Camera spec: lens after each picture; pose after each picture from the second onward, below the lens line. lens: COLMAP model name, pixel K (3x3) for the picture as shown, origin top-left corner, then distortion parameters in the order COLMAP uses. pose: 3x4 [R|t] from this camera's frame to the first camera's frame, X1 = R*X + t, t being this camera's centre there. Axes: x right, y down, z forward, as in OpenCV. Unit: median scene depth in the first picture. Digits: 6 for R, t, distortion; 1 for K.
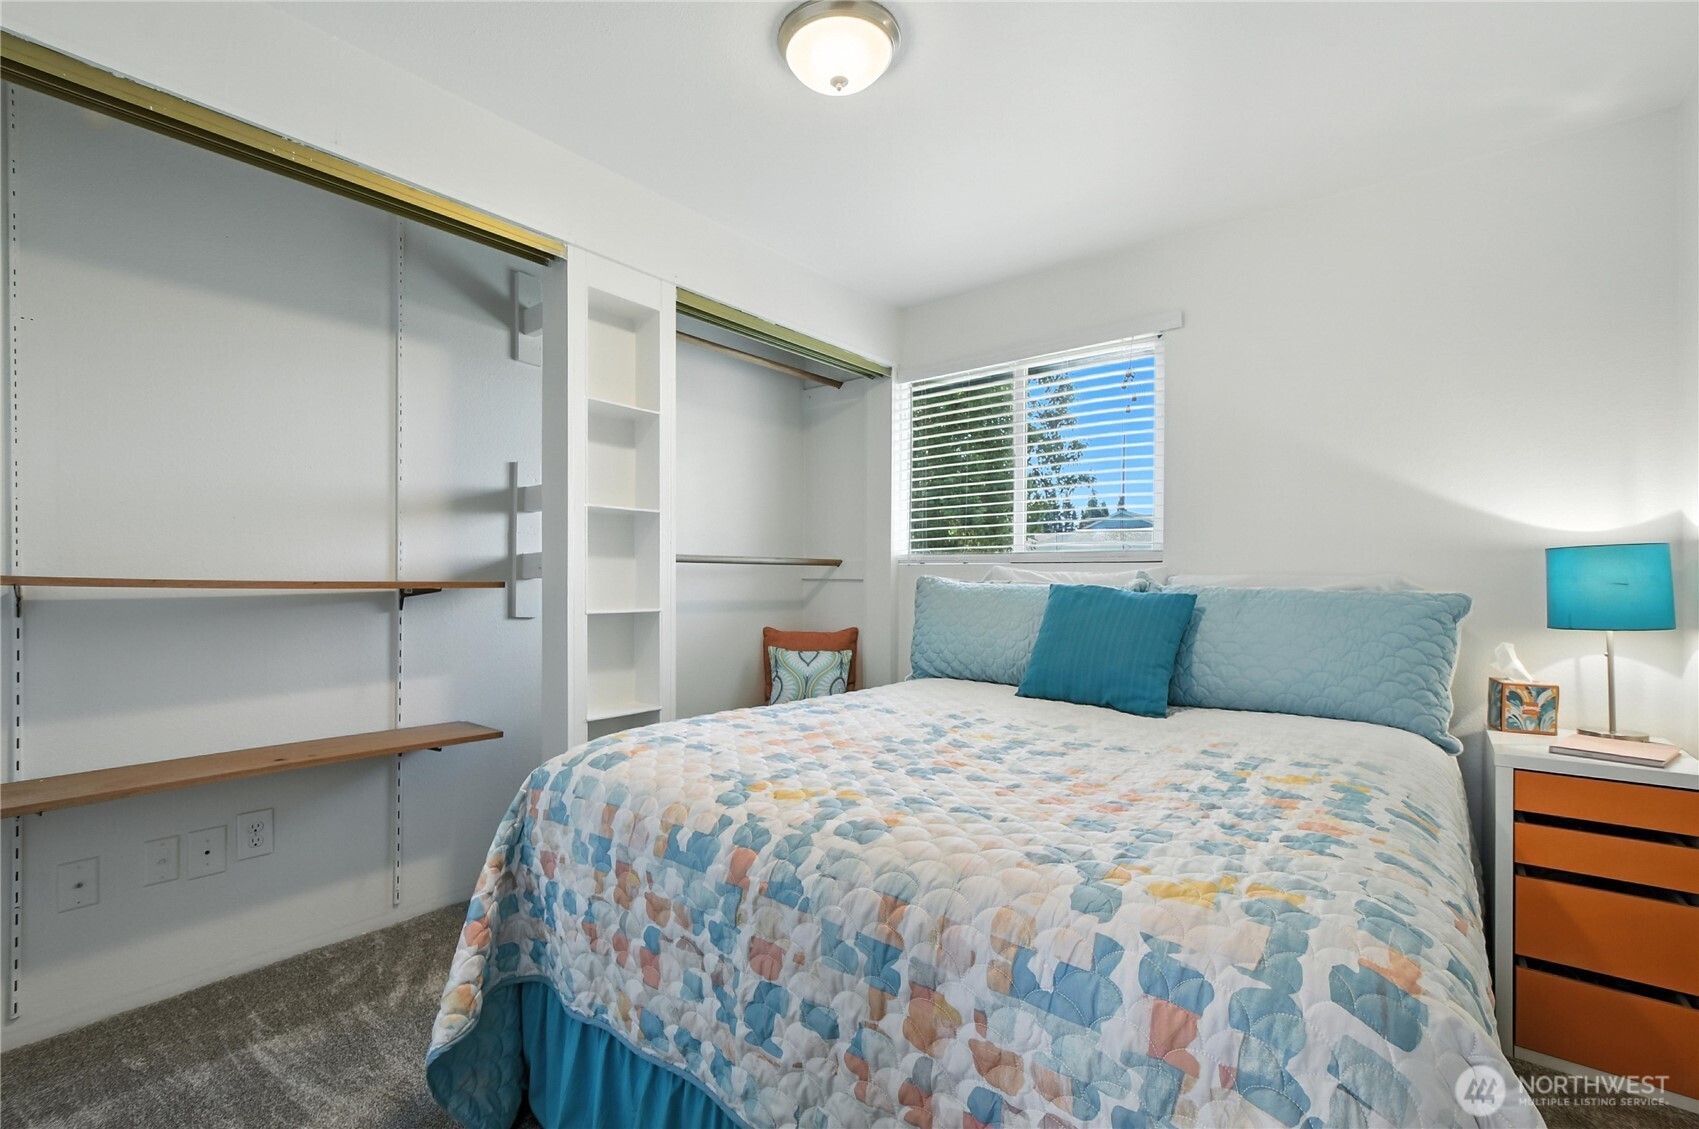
lens RADIAL K [[738.5, 0, 847.7], [0, 738.5, 568.8], [0, 0, 1]] dist [-0.005081, -0.000568]
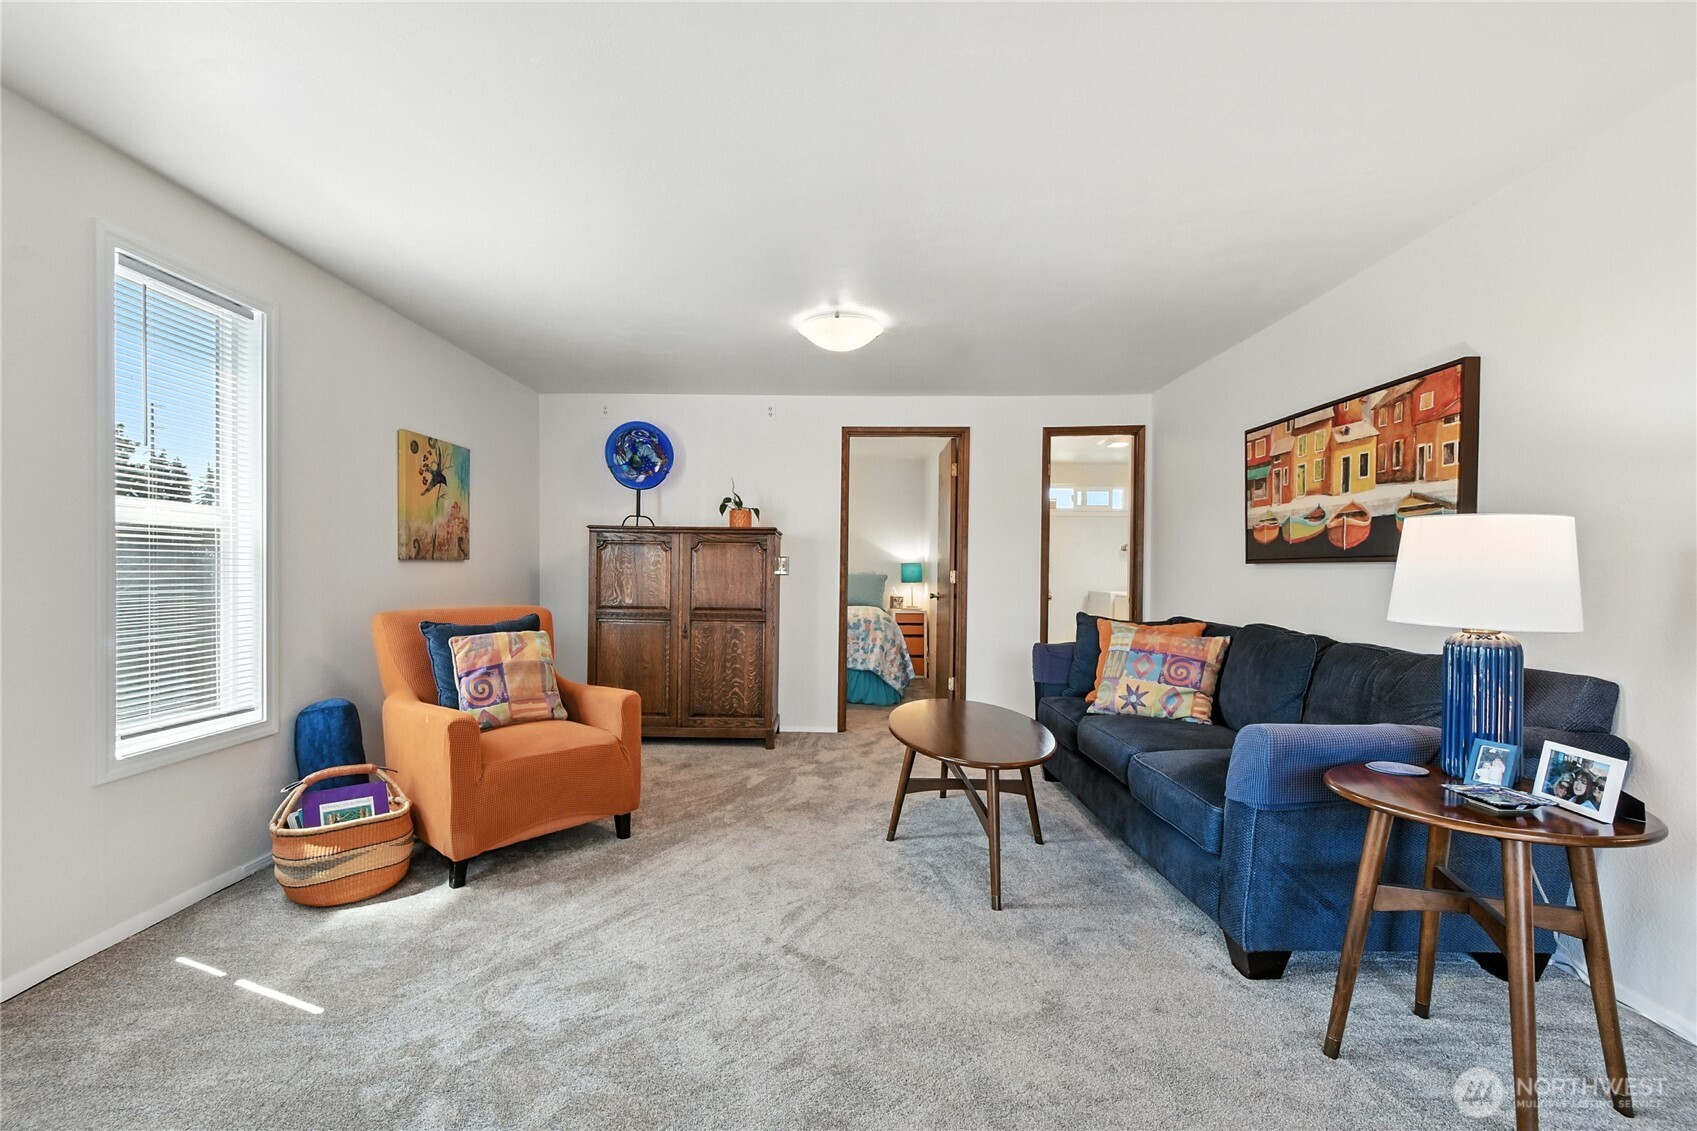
lens RADIAL K [[737.6, 0, 847.4], [0, 737.6, 569.6], [0, 0, 1]] dist [-0.005081, -0.000568]
pose [[0.769286, 0.000998, 0.638904, -1.883293], [-0.003287, 0.999992, 0.002396, -0.001125], [-0.638896, -0.003943, 0.769283, -1.948102]]
